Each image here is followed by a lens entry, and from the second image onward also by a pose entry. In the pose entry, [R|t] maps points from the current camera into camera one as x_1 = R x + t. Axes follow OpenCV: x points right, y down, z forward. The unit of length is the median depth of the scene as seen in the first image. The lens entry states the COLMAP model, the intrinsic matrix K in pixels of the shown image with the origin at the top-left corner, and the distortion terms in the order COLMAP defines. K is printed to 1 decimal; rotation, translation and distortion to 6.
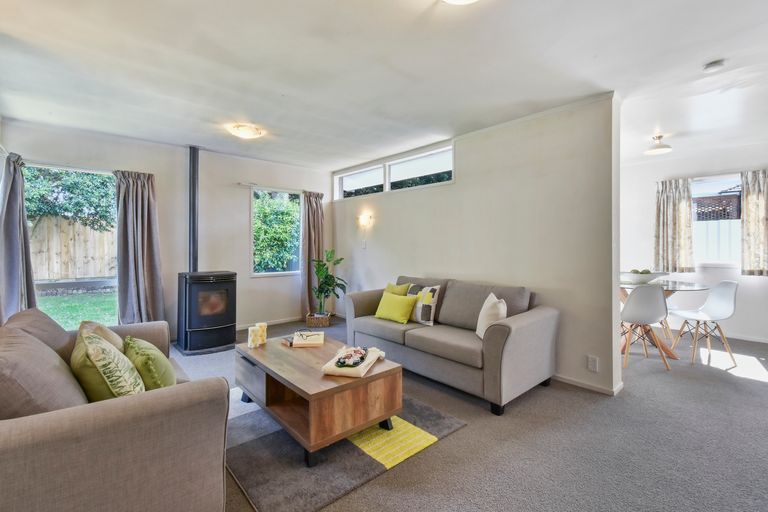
lens RADIAL K [[344.5, 0, 391.2], [0, 344.5, 245.1], [0, 0, 1]] dist [0.014043, 0.000725]
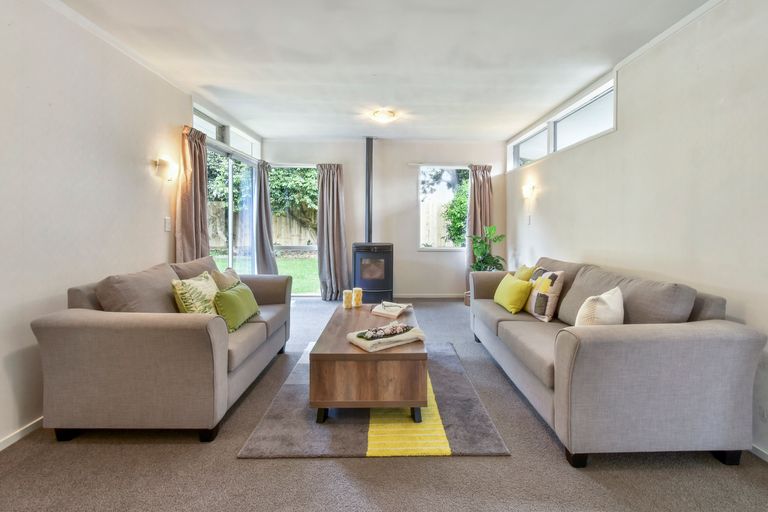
lens RADIAL K [[344.5, 0, 388.7], [0, 344.5, 227.8], [0, 0, 1]] dist [0.014043, 0.000725]
pose [[0.764043, 0.012167, -0.645051, 0.461013], [-0.006327, 0.999915, 0.011366, 0.023791], [0.645135, -0.004602, 0.764055, 0.252875]]
